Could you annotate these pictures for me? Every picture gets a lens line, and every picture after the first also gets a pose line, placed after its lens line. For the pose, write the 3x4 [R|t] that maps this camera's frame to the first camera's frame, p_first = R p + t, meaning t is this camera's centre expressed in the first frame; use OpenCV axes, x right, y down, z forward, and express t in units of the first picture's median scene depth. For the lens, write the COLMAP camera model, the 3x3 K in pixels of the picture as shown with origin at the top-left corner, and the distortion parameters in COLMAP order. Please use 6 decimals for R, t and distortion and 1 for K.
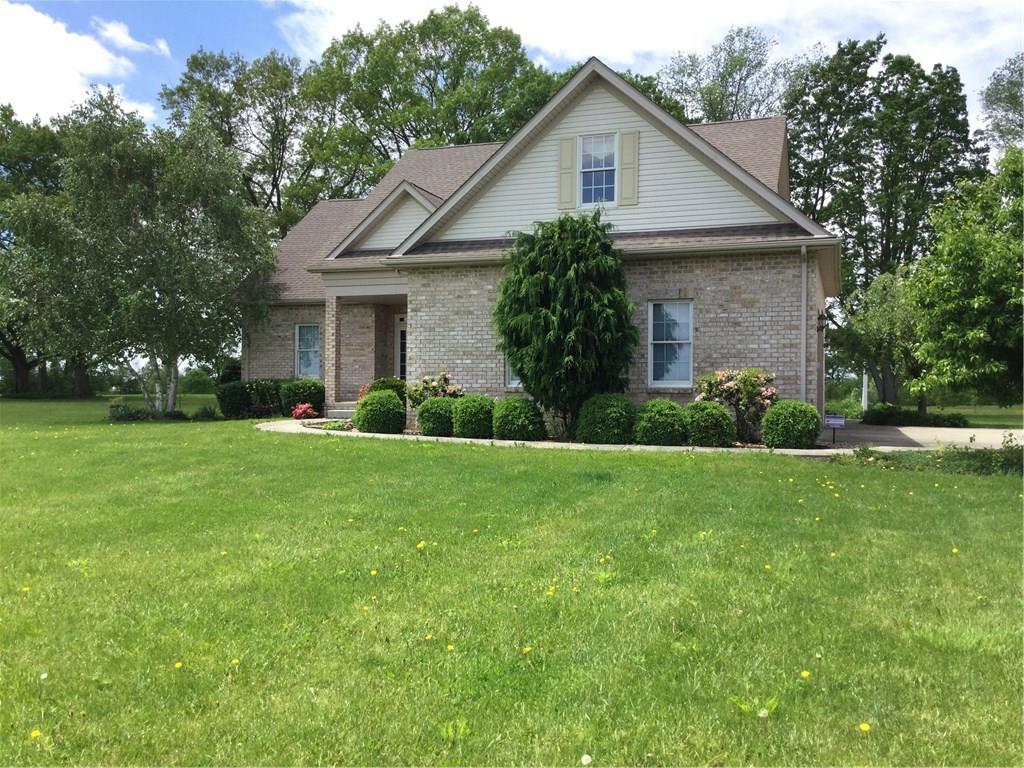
lens RADIAL K [[925.7, 0, 513.7], [0, 925.7, 384.3], [0, 0, 1]] dist [0.006694, -0.016790]
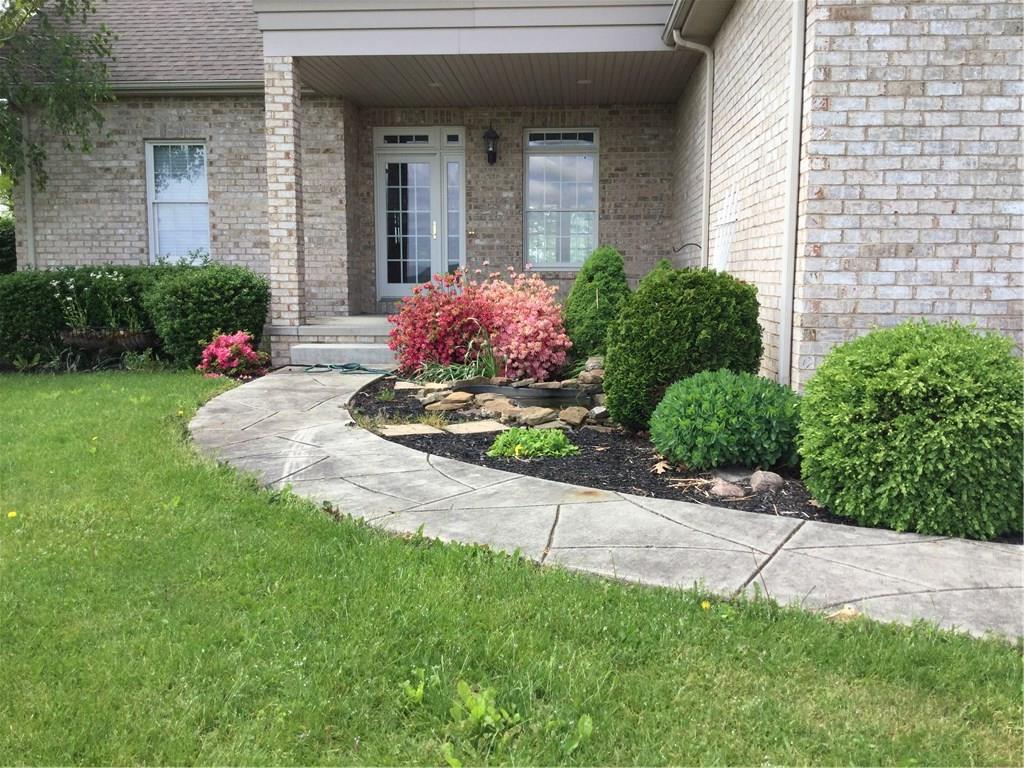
lens RADIAL K [[925.7, 0, 510.1], [0, 925.7, 384.8], [0, 0, 1]] dist [0.006694, -0.016790]
pose [[0.963021, -0.030932, 0.267646, -0.216242], [-0.001741, 0.992653, 0.120985, -0.004037], [-0.269421, -0.116977, 0.955891, 0.589514]]
